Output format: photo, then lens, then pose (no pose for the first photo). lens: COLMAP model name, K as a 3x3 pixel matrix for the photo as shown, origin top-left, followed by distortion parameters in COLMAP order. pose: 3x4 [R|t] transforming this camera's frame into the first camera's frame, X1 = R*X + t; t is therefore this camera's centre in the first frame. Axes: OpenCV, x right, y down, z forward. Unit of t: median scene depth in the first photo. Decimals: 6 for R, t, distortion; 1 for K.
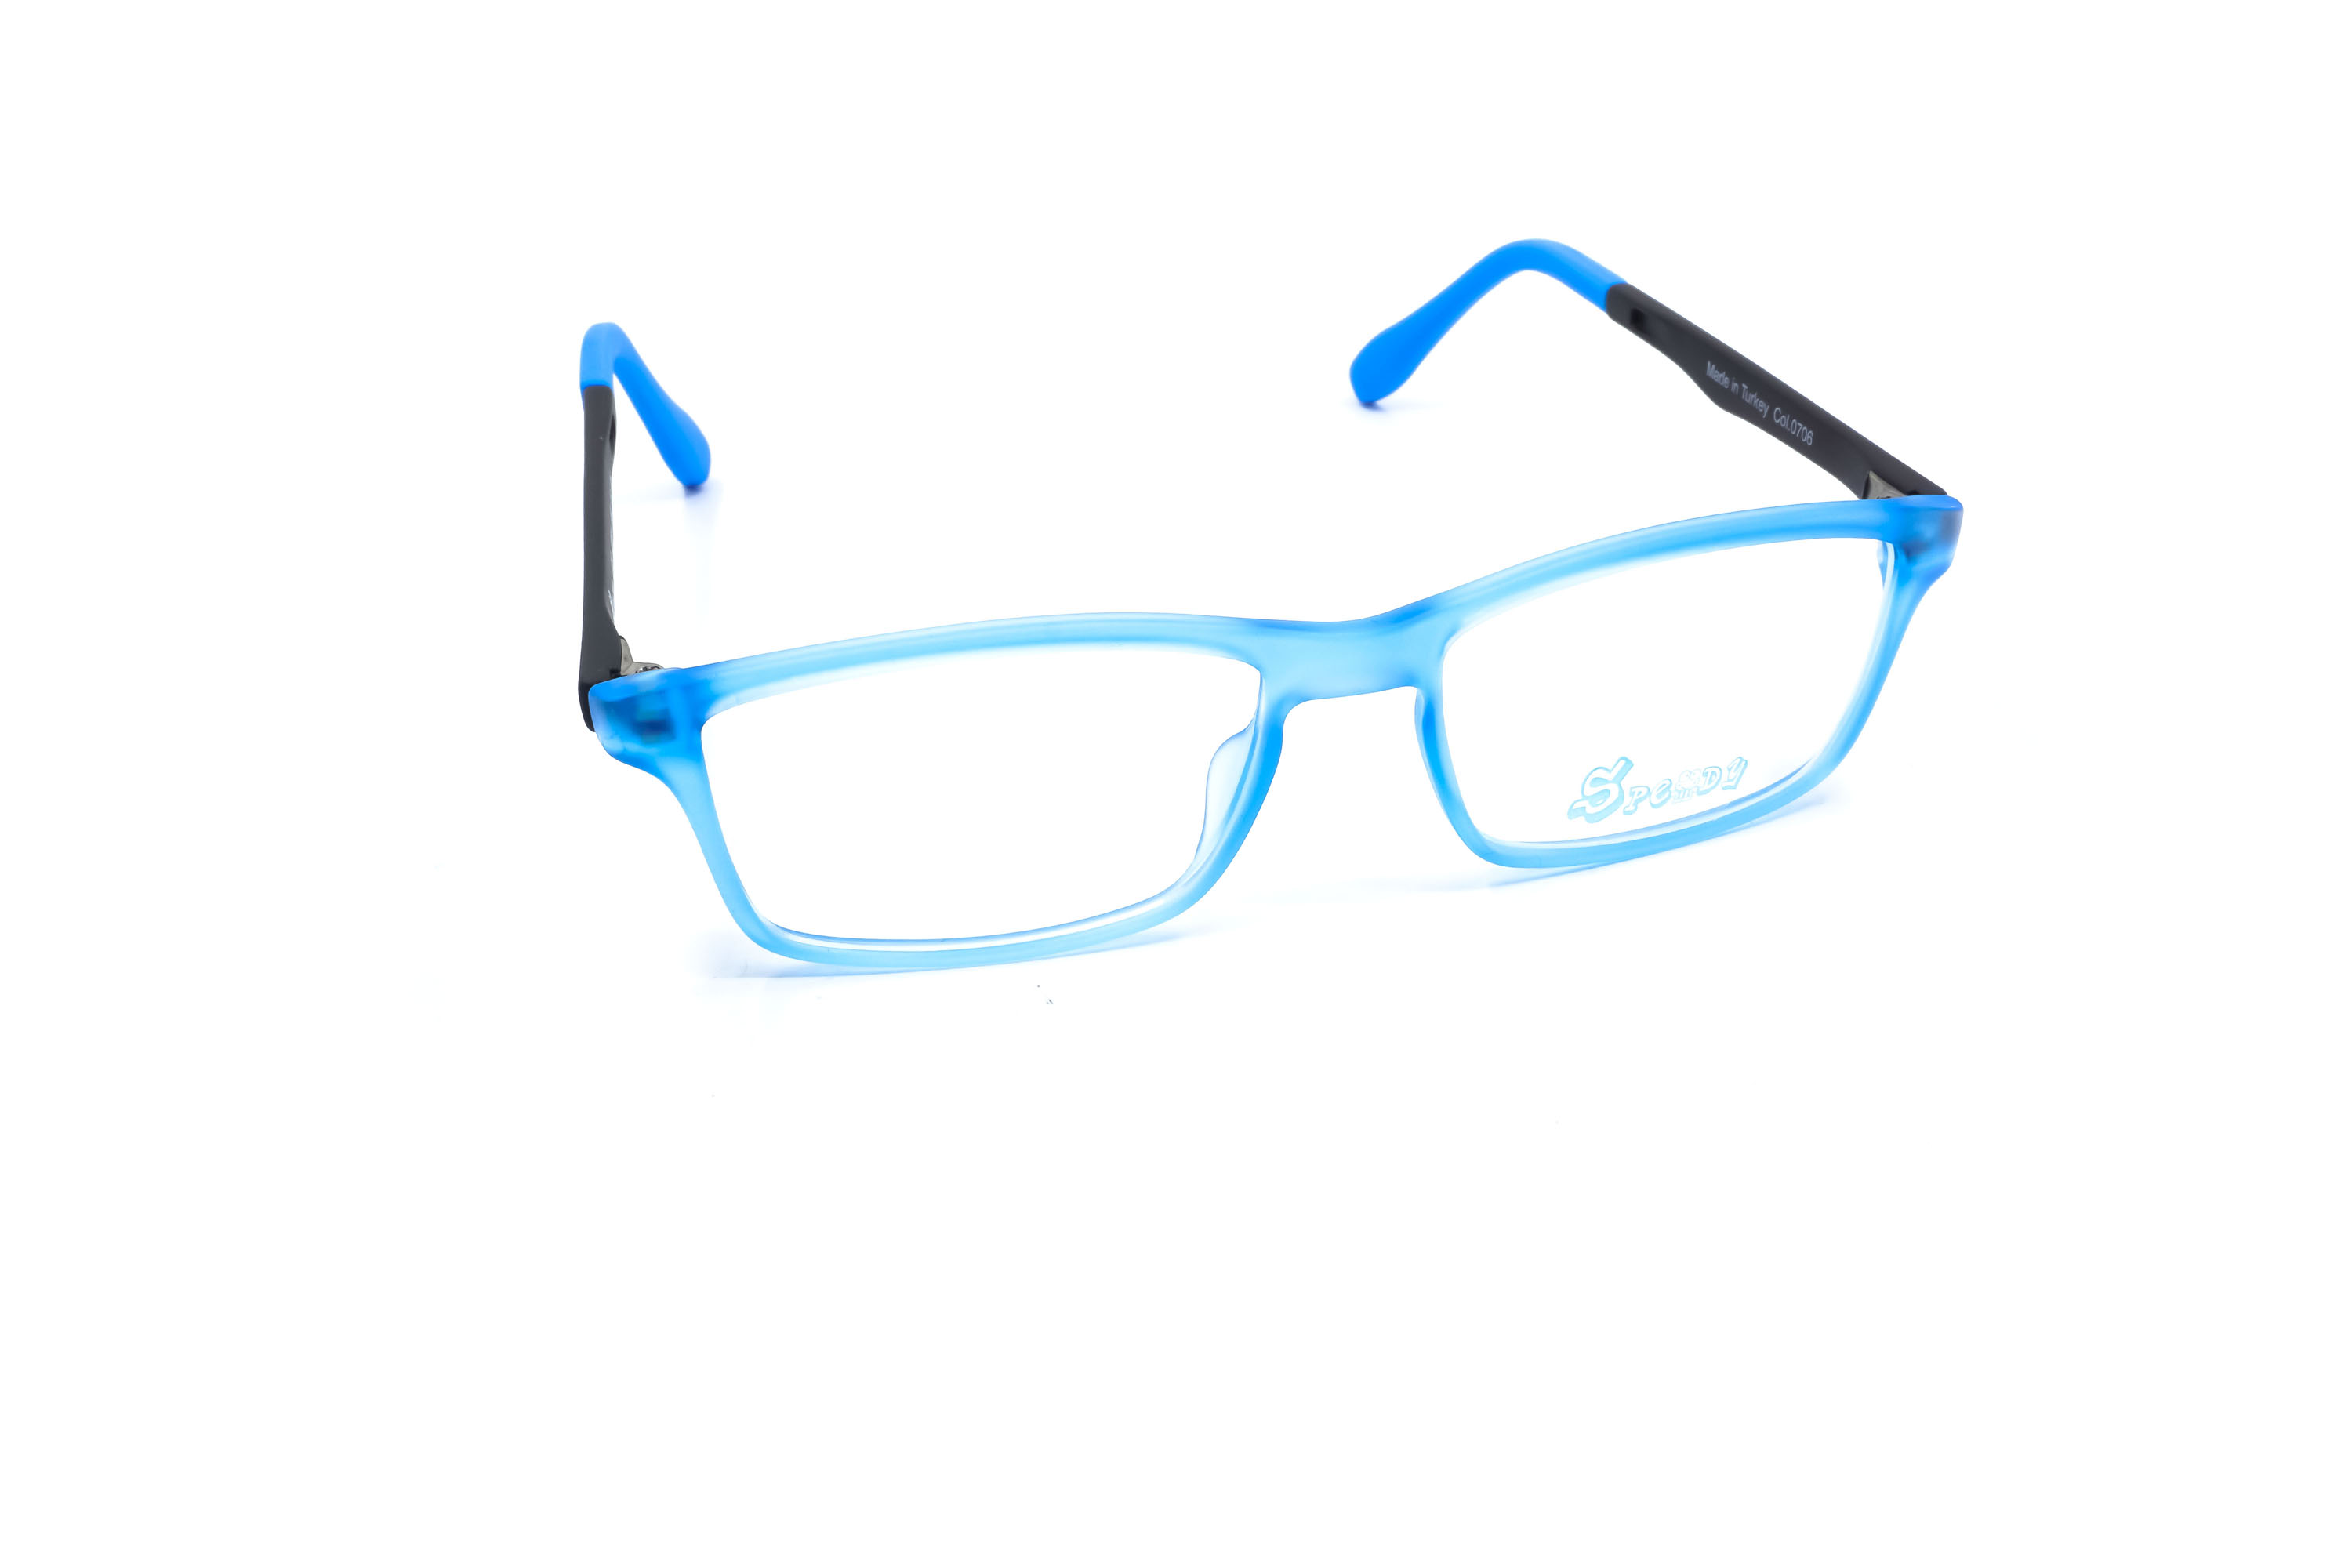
lens RADIAL K [[2429.0, 0, 1176.0], [0, 2429.0, 784.0], [0, 0, 1]] dist [0.002928, 0.004763]
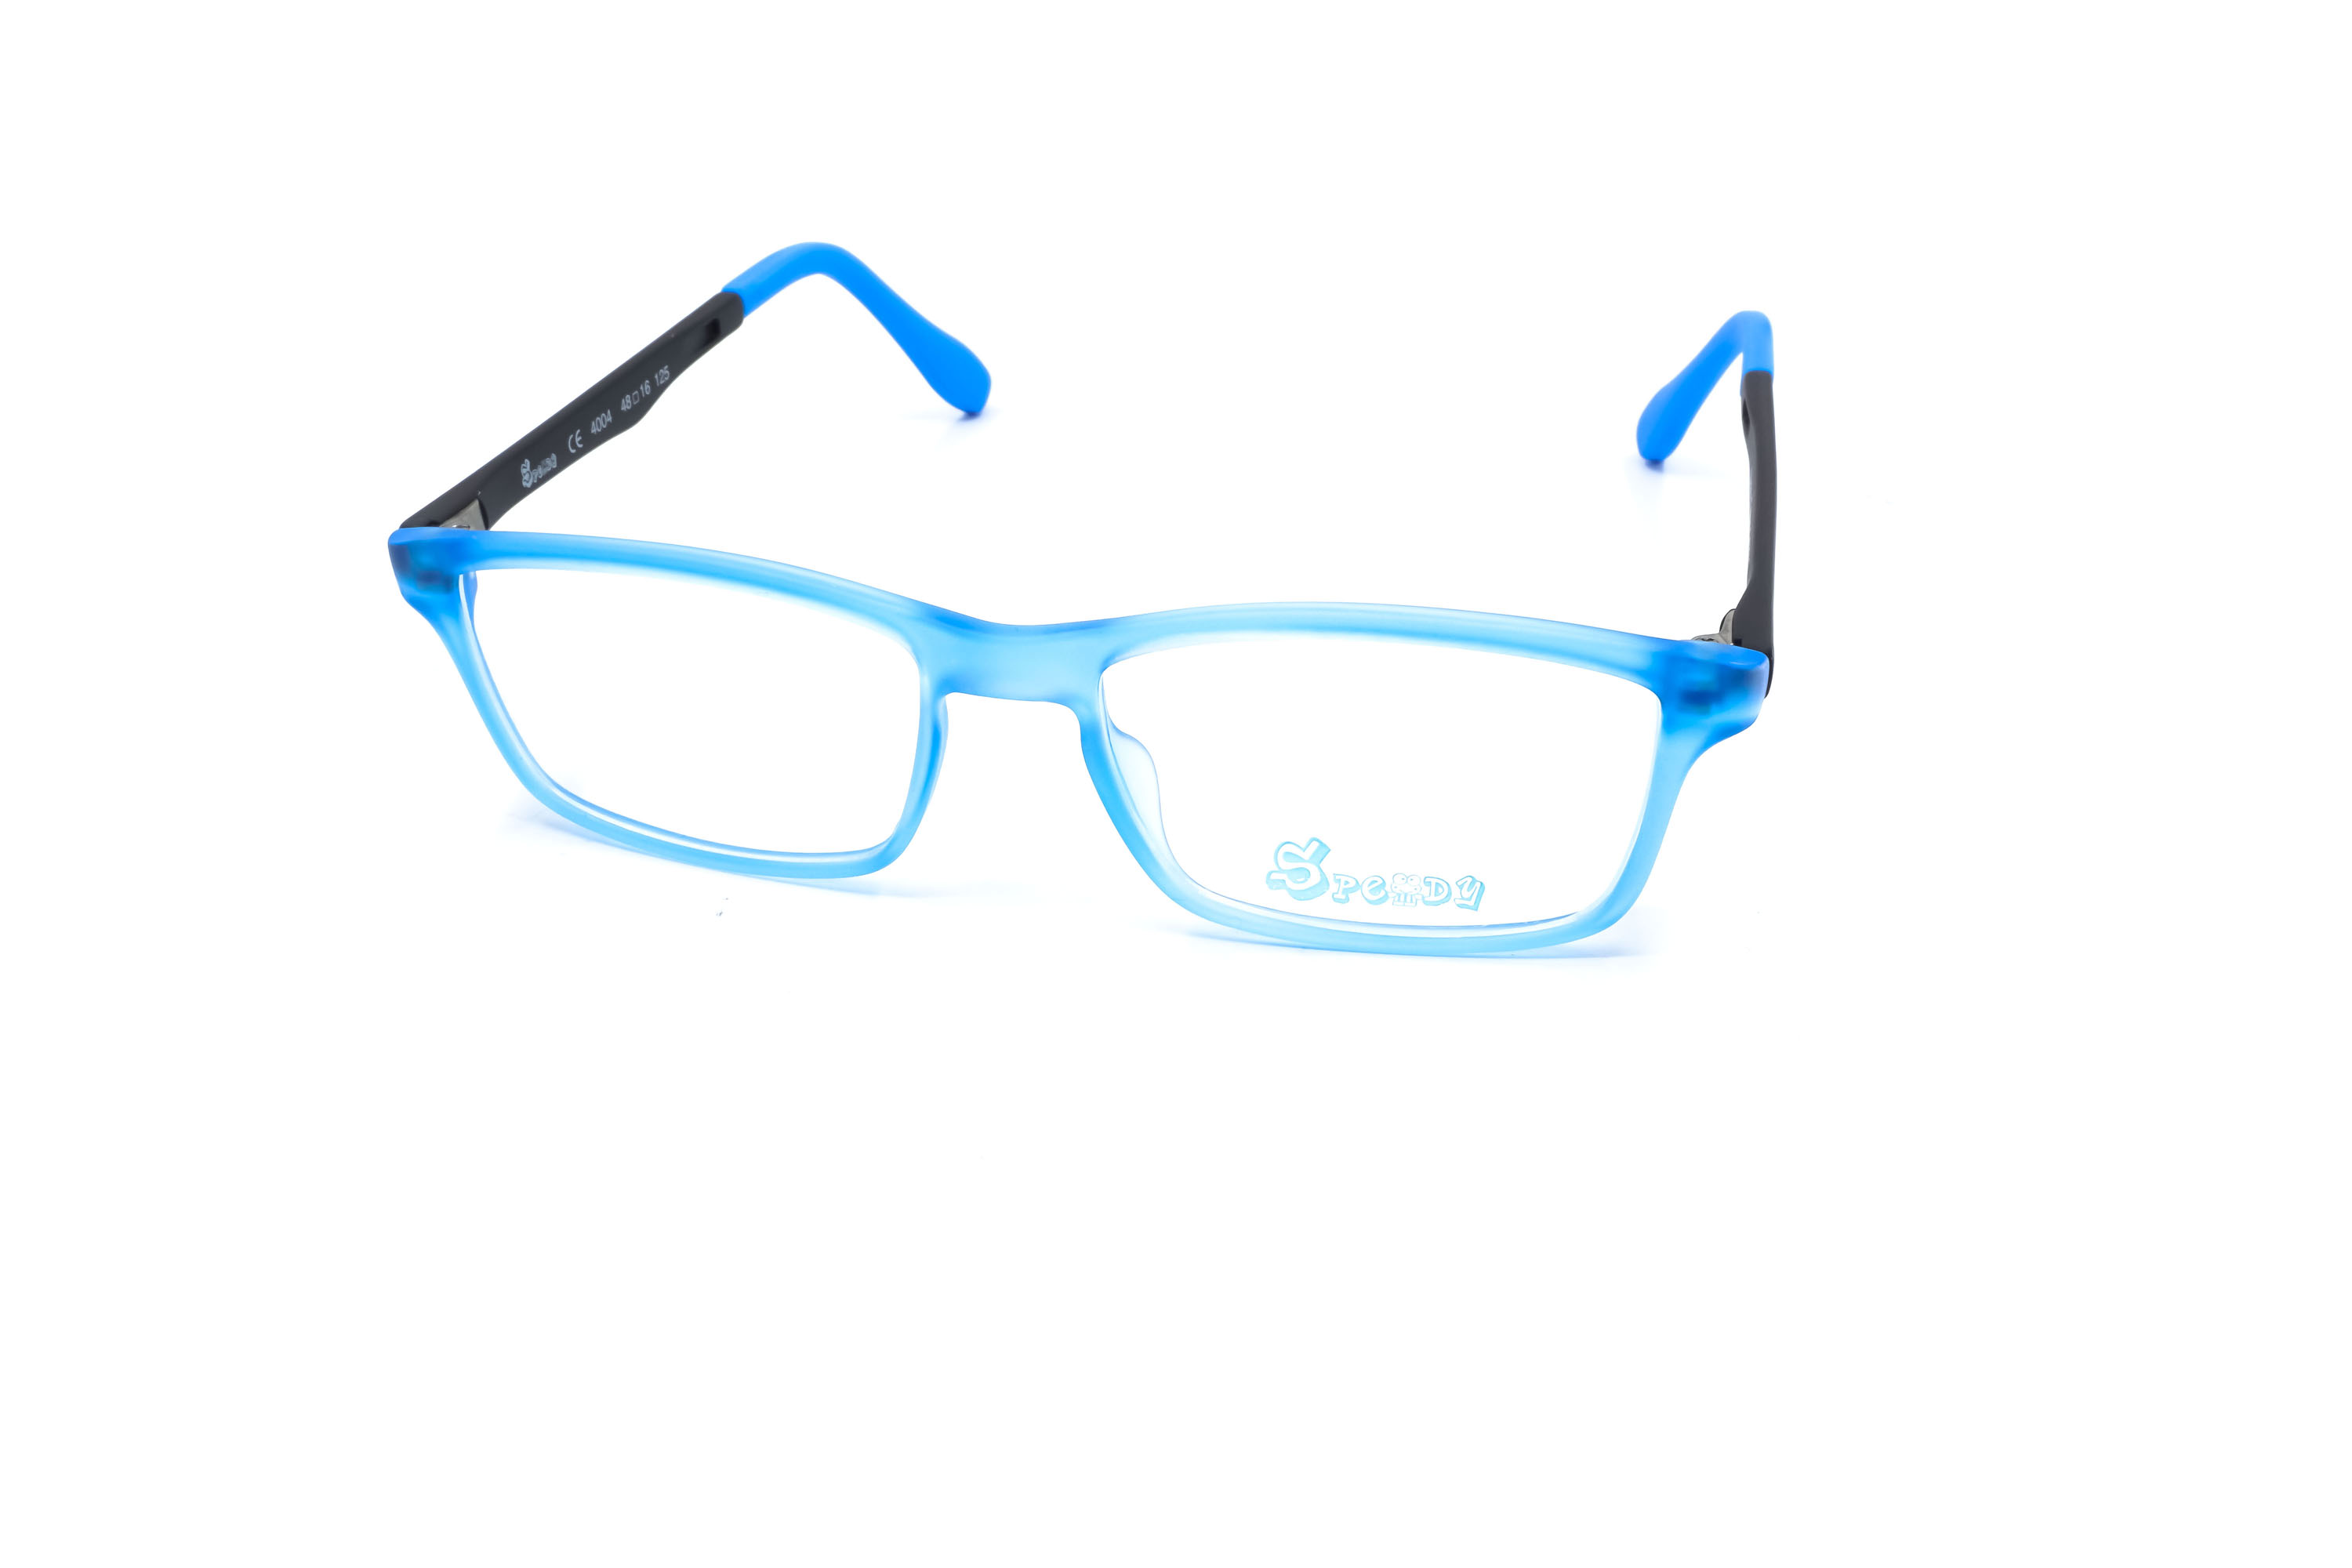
lens RADIAL K [[2429.0, 0, 1176.0], [0, 2429.0, 784.0], [0, 0, 1]] dist [0.002928, 0.004763]
pose [[0.865529, 0.246629, -0.435928, 0.534914], [-0.245277, 0.967569, 0.060414, -0.073880], [0.436690, 0.054633, 0.897952, 0.126191]]
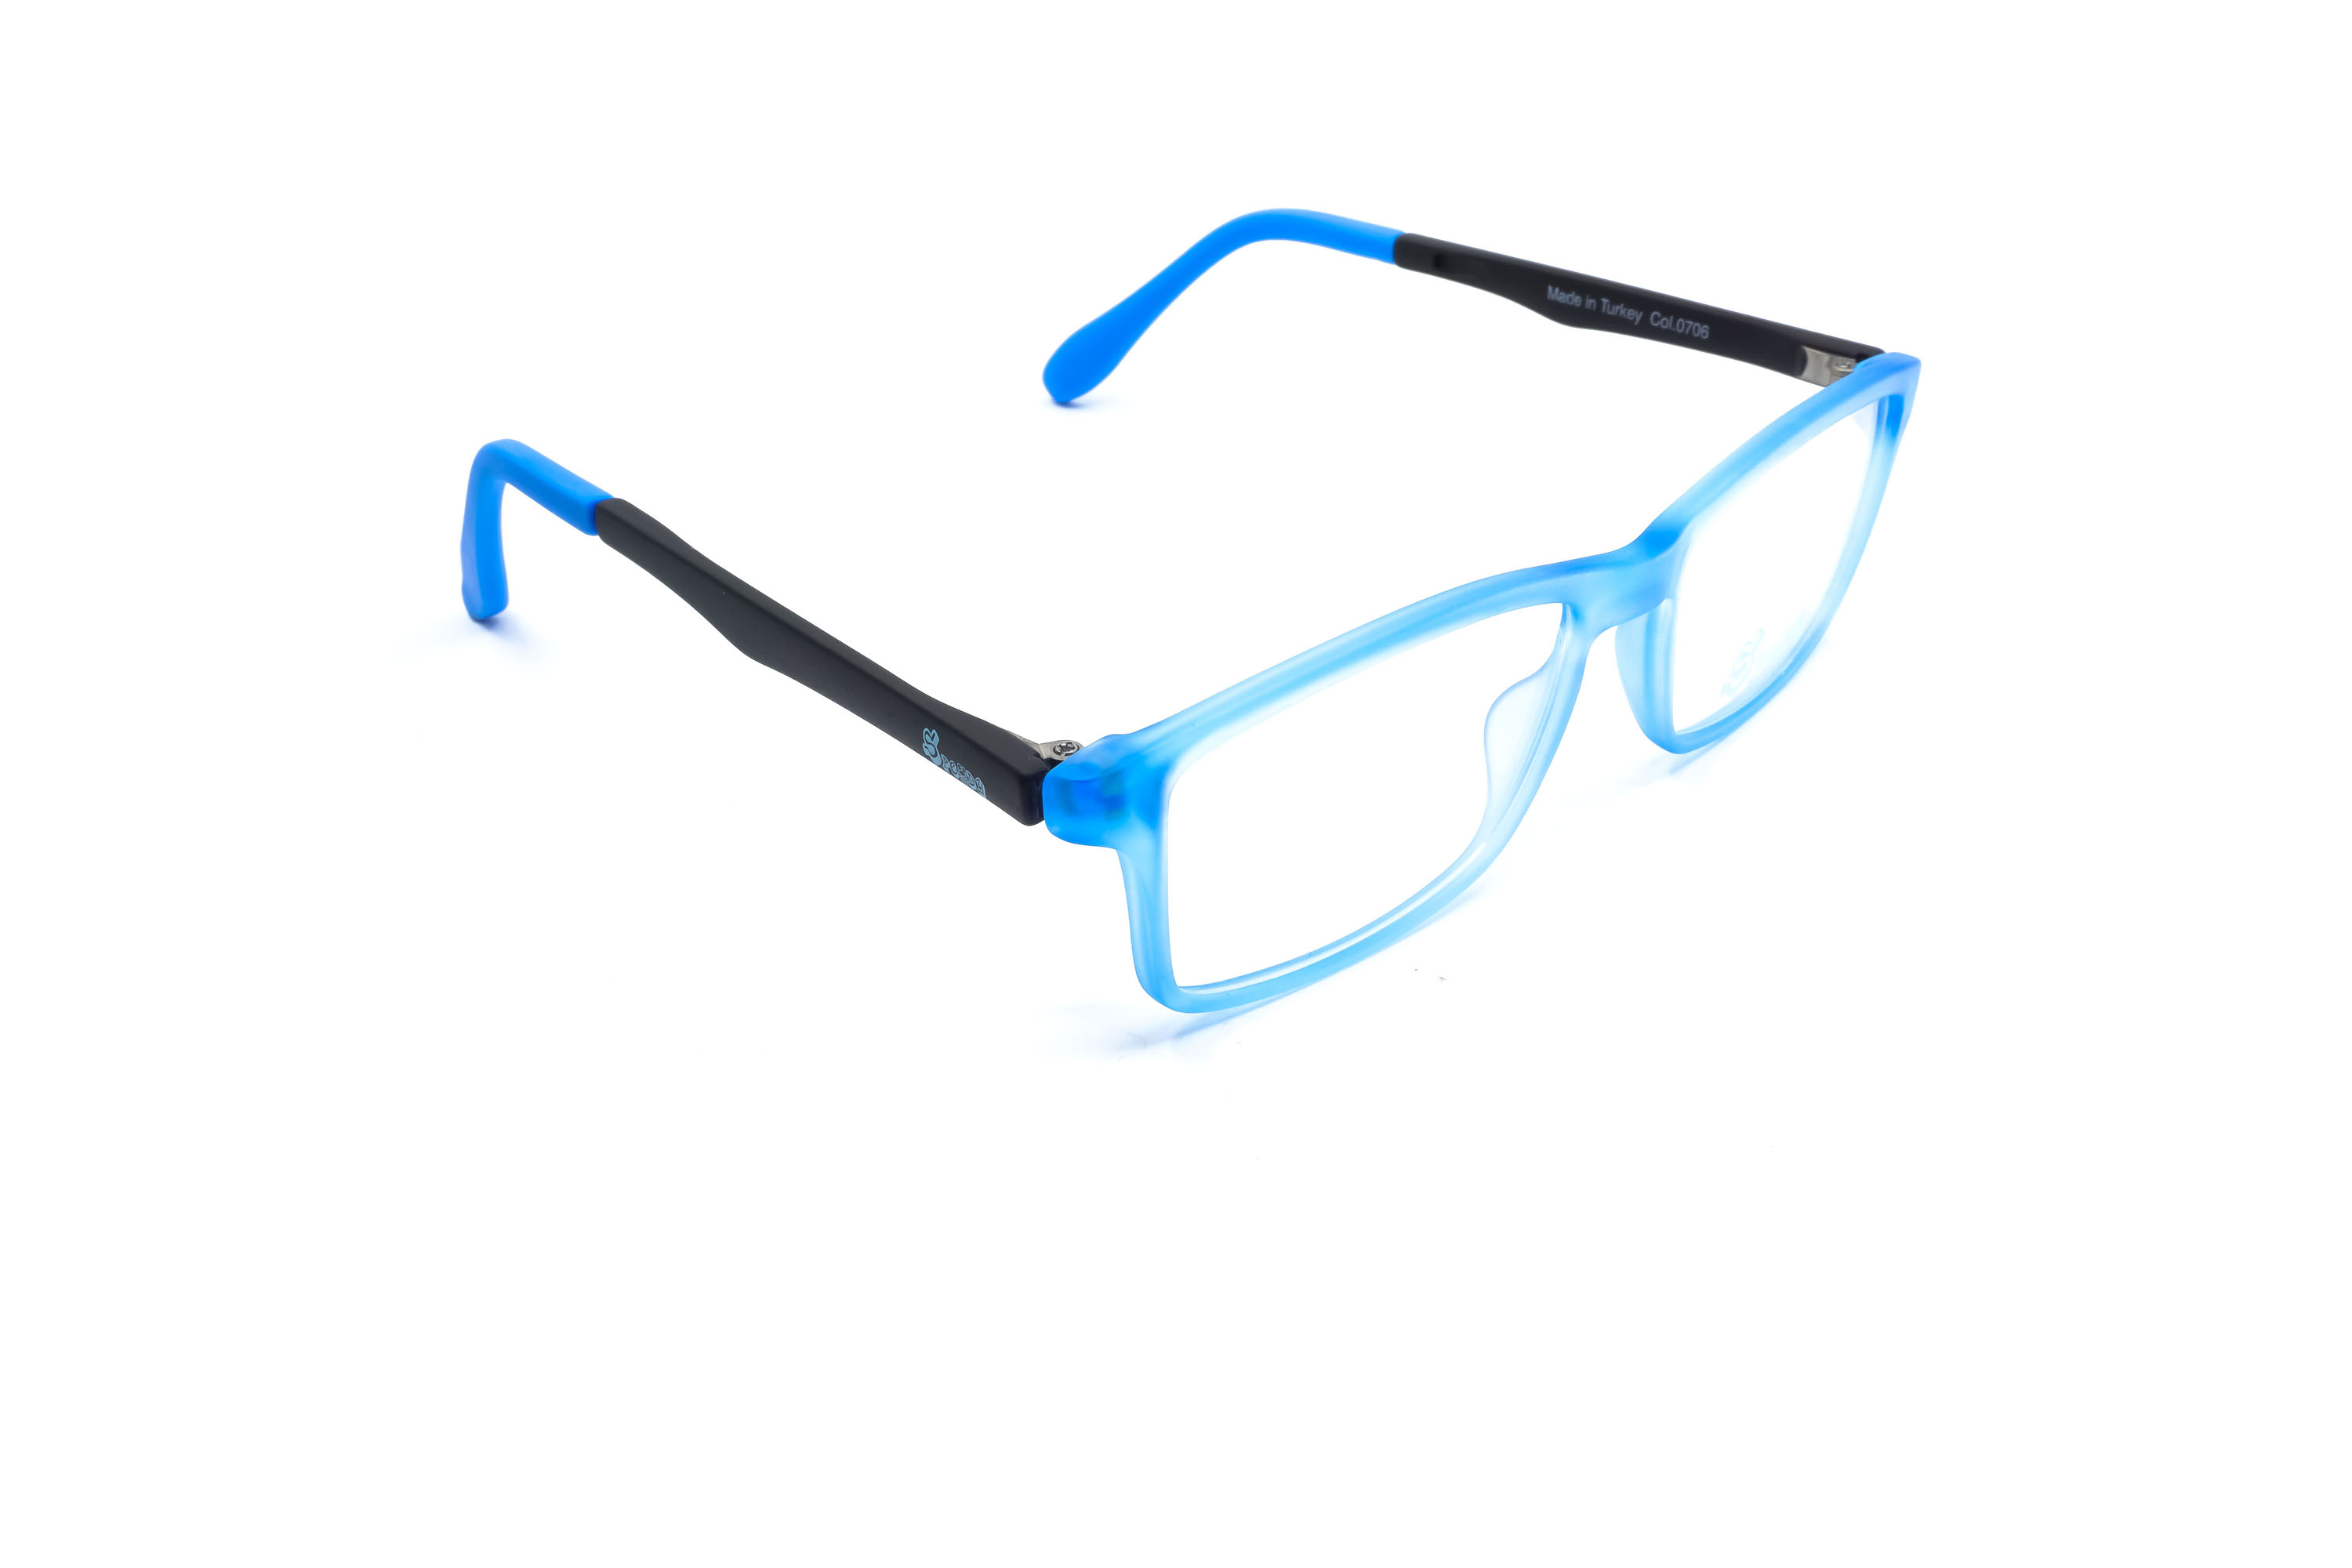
lens RADIAL K [[2429.0, 0, 1176.0], [0, 2429.0, 784.0], [0, 0, 1]] dist [0.002928, 0.004763]
pose [[0.865812, -0.245458, 0.436027, -0.536330], [0.248944, 0.967218, 0.050164, -0.063614], [-0.434046, 0.065114, 0.898534, 0.126133]]
